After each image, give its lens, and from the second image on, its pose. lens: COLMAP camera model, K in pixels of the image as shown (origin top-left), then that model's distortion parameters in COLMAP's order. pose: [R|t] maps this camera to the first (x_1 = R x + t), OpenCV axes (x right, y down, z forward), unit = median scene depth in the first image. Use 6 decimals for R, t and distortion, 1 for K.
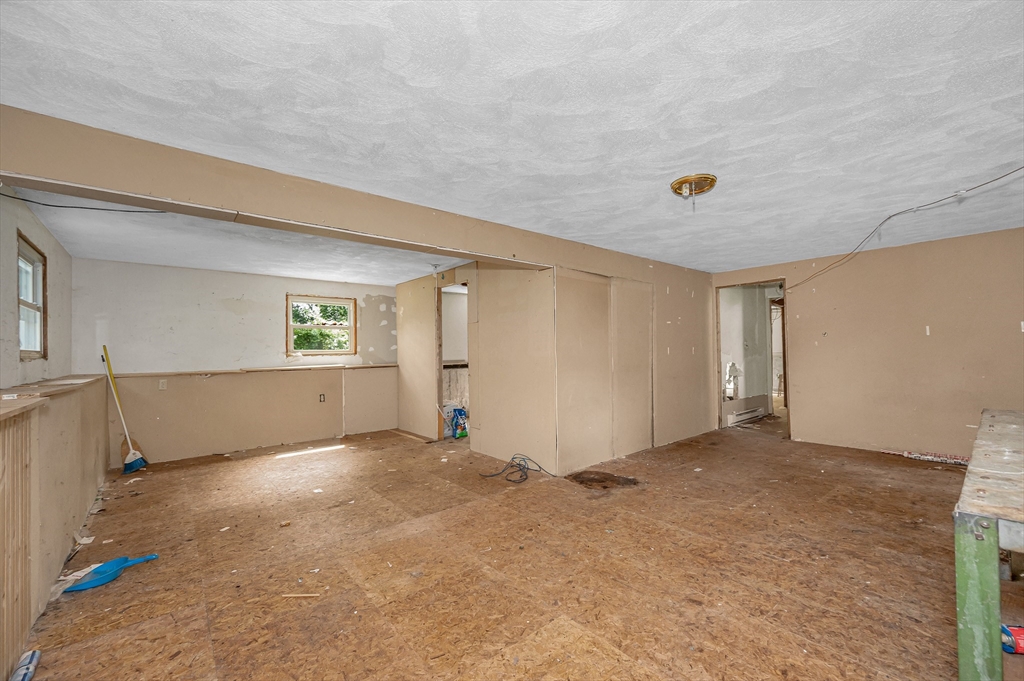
lens RADIAL K [[420.7, 0, 514.4], [0, 420.7, 343.5], [0, 0, 1]] dist [-0.002384, -0.000608]
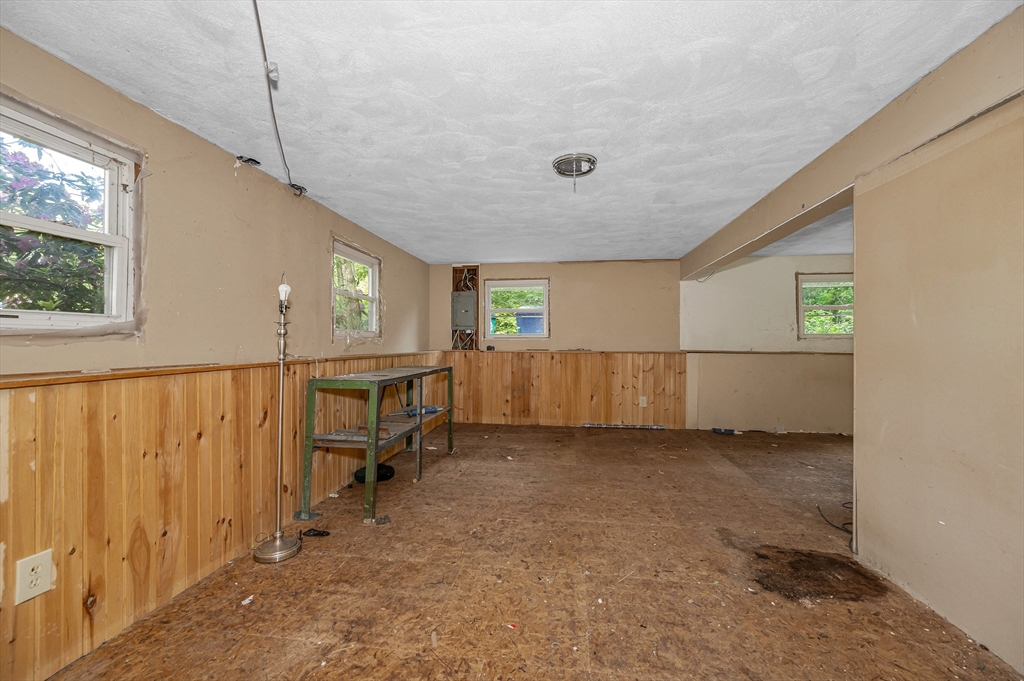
lens RADIAL K [[420.7, 0, 511.8], [0, 420.7, 341.1], [0, 0, 1]] dist [-0.002384, -0.000608]
pose [[-0.746498, 0.013724, -0.665246, 1.102204], [0.024563, 0.999674, -0.006940, 0.028561], [0.664934, -0.021522, -0.746592, 1.507345]]
